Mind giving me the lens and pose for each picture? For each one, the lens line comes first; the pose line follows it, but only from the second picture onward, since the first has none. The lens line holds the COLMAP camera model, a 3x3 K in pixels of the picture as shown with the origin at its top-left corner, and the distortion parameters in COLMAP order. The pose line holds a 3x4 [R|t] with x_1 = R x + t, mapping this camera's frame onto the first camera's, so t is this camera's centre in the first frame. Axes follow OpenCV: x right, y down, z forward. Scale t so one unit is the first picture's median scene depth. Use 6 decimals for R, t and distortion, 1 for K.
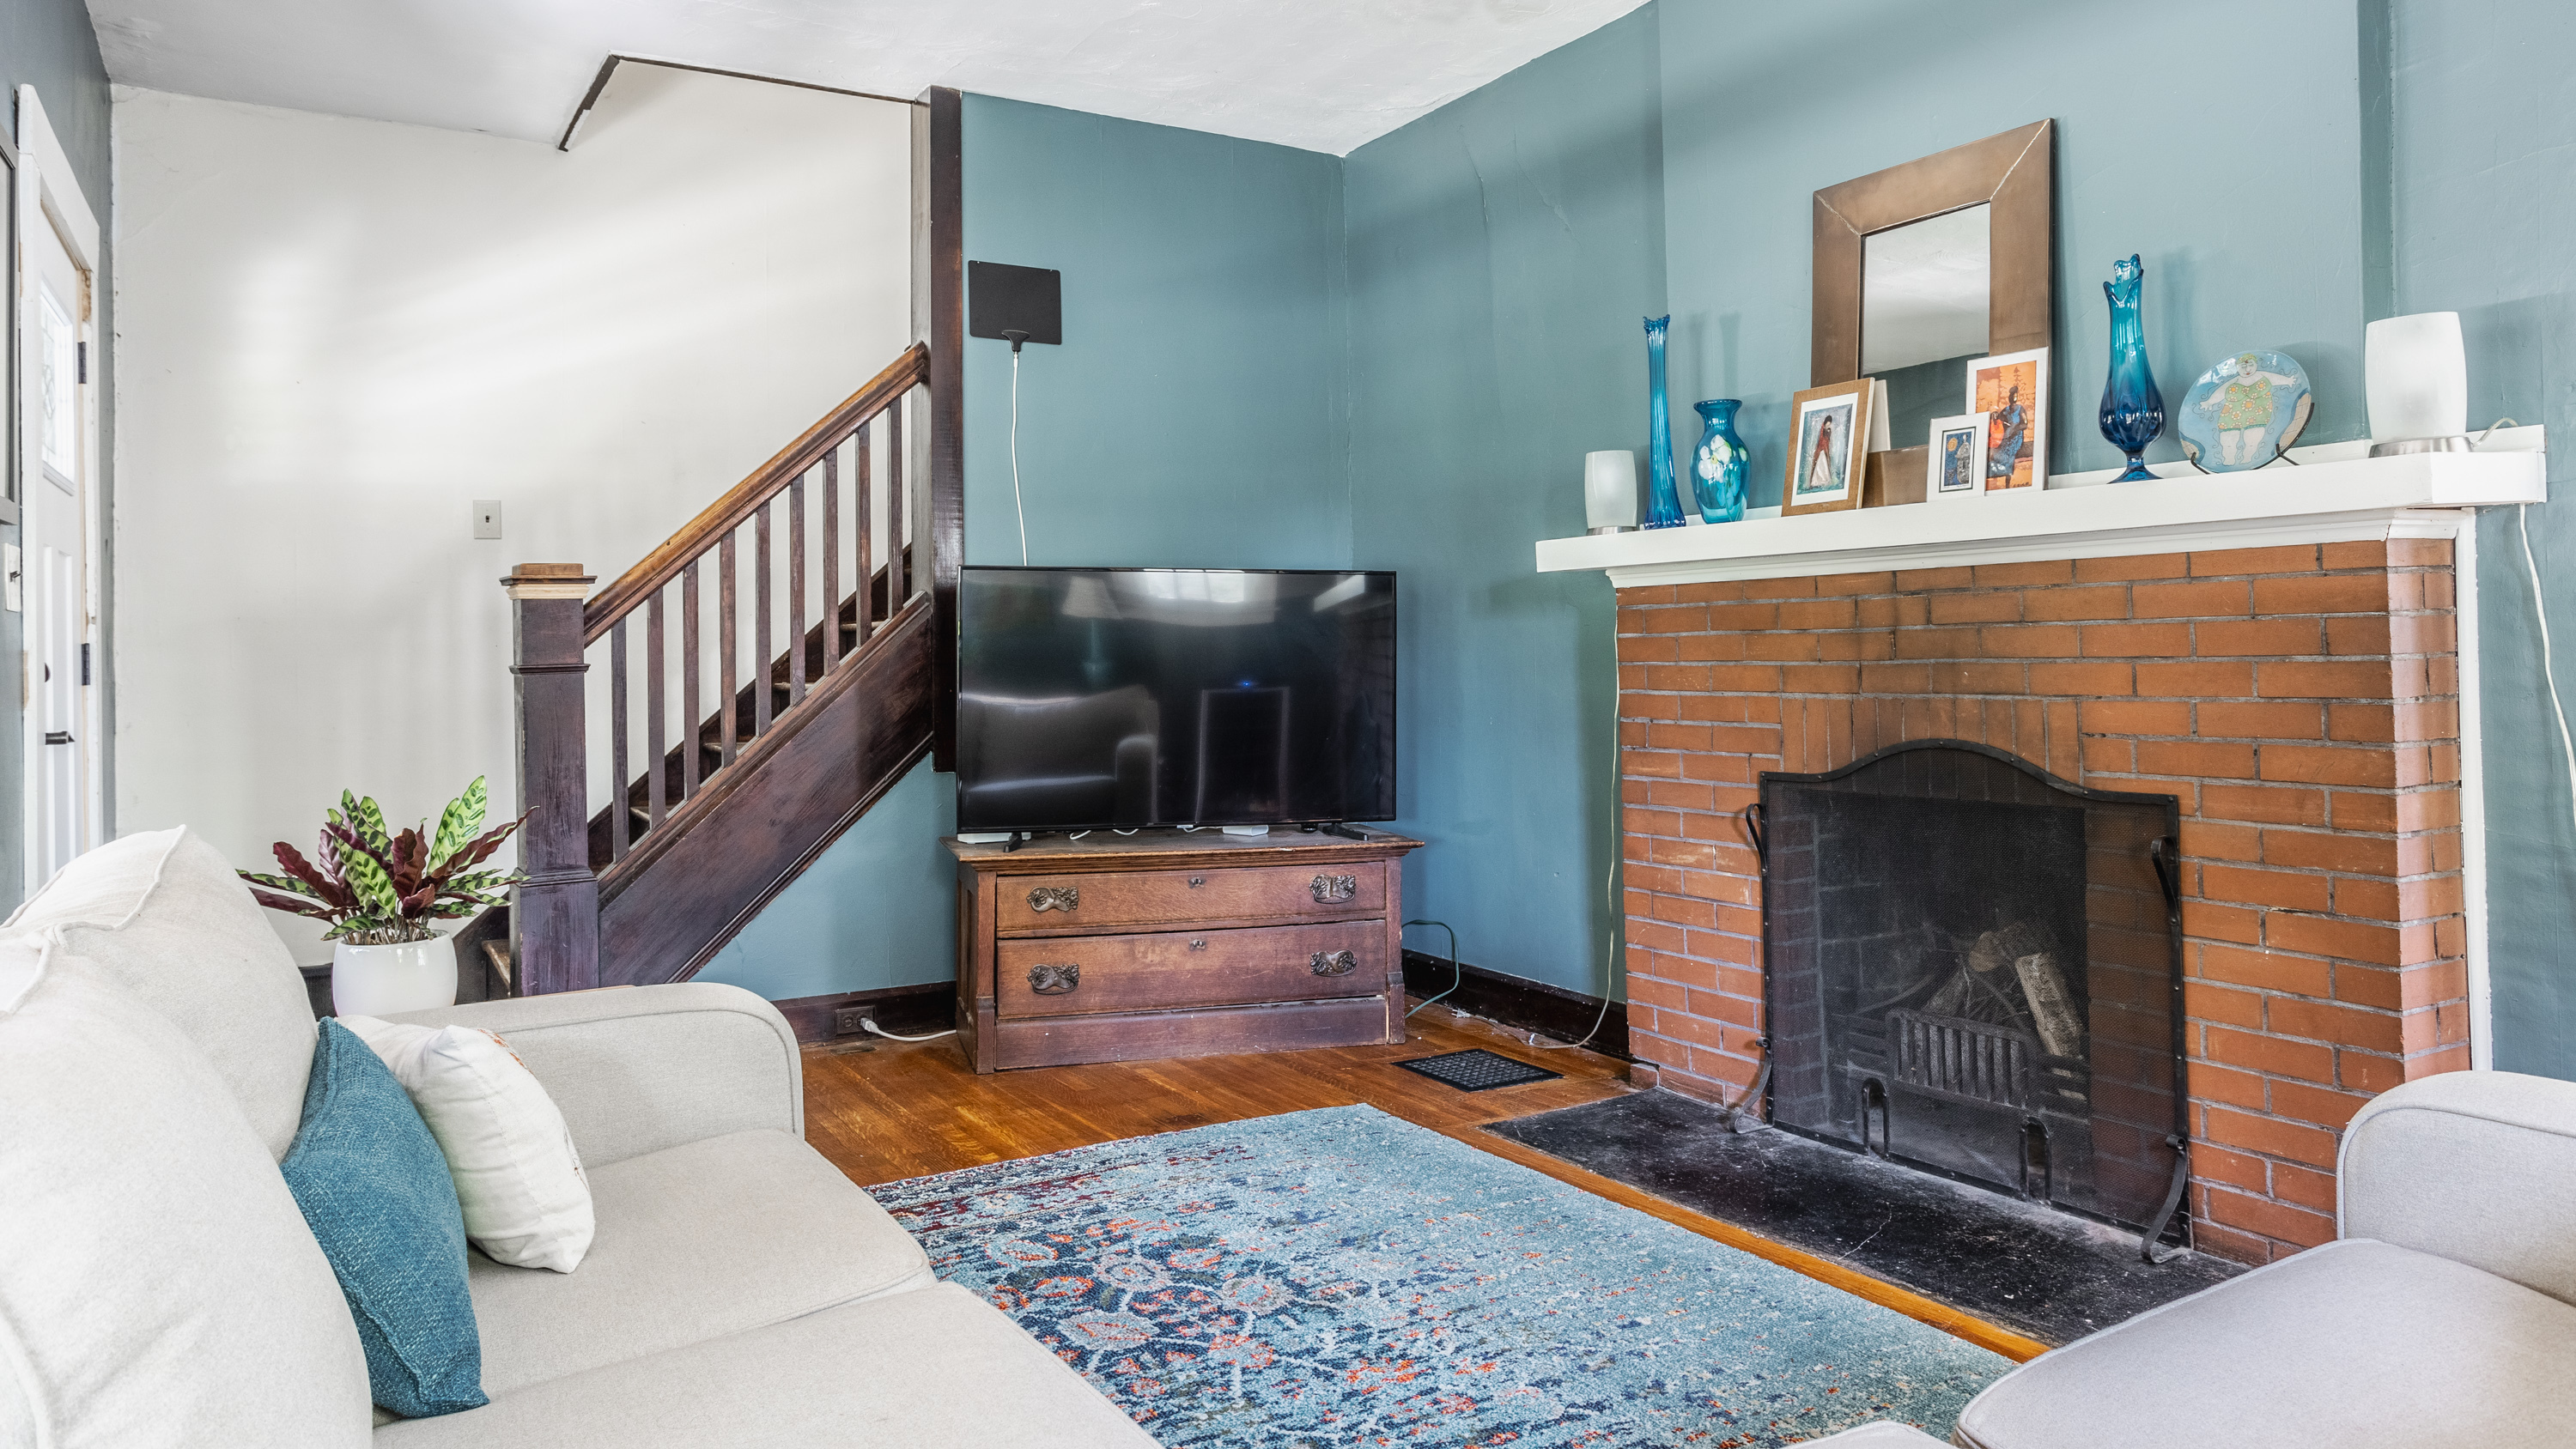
lens RADIAL K [[1790.6, 0, 1334.0], [0, 1790.6, 619.5], [0, 0, 1]] dist [-0.043288, -0.000399]
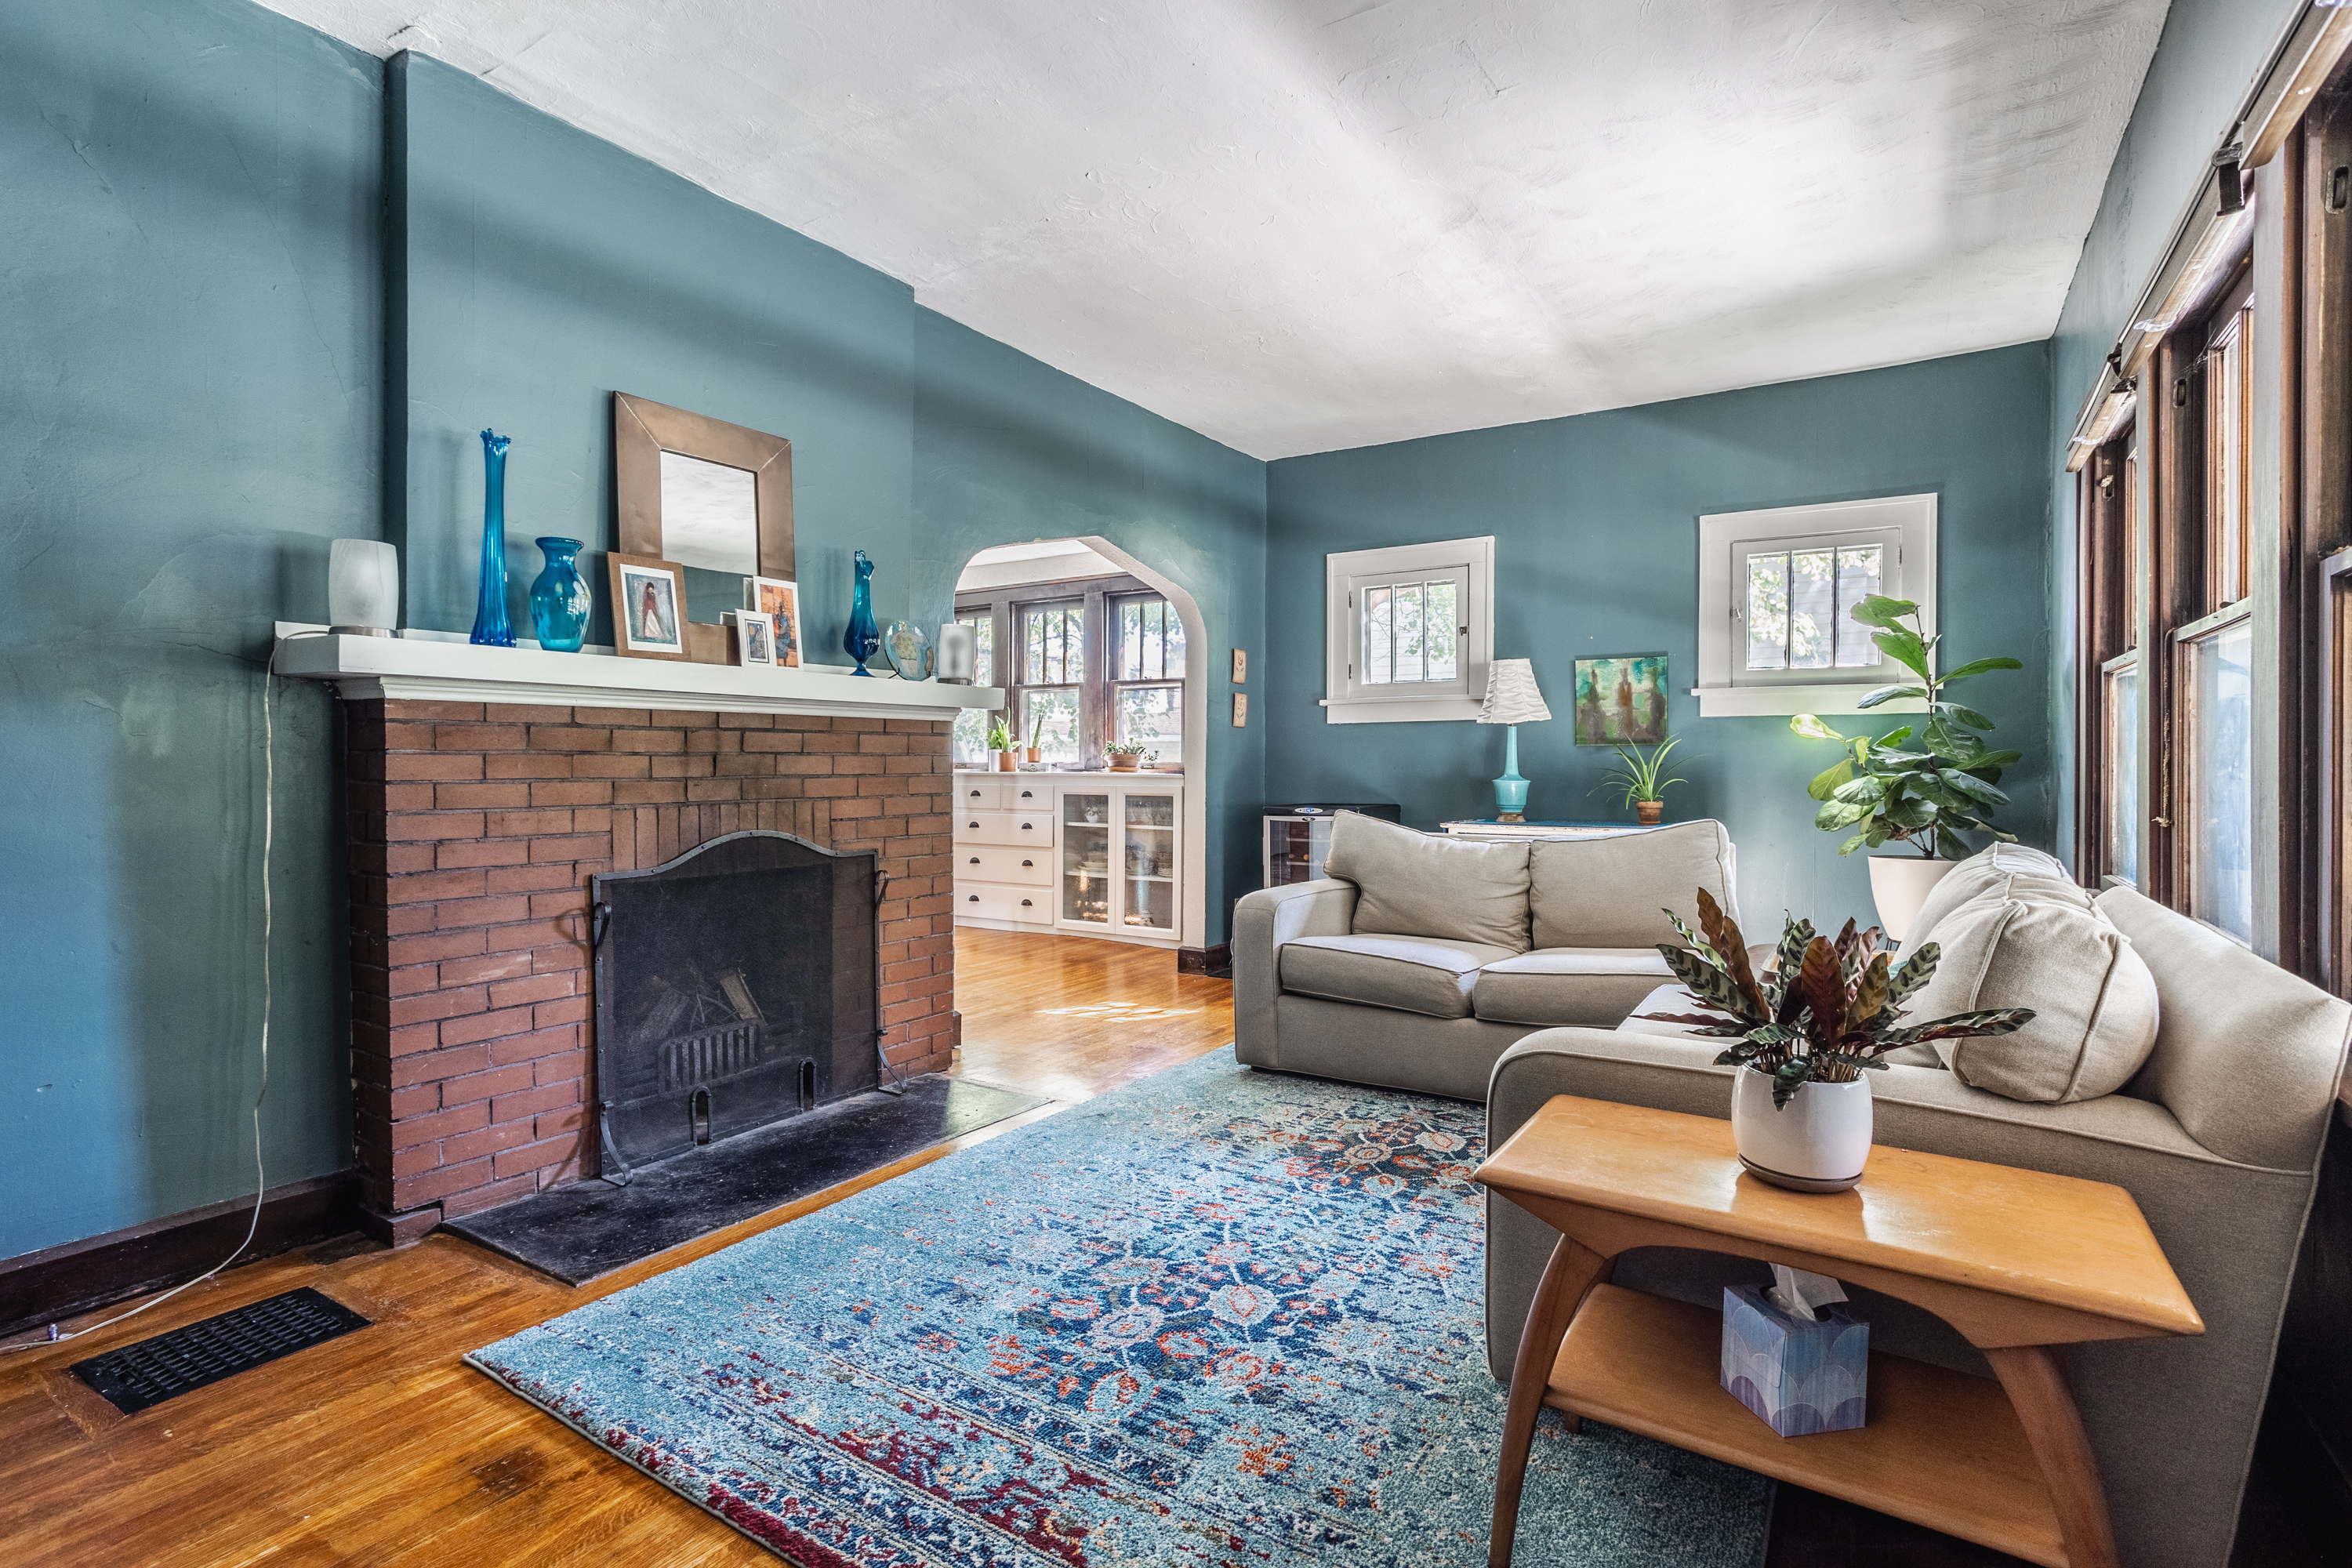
lens RADIAL K [[1127.6, 0, 1178.0], [0, 1127.6, 786.2], [0, 0, 1]] dist [-0.027852, 0.000070]
pose [[-0.452499, -0.001918, 0.891763, -0.691456], [-0.010834, 0.999936, -0.003347, 0.032149], [-0.891699, -0.011176, -0.452491, 1.194638]]
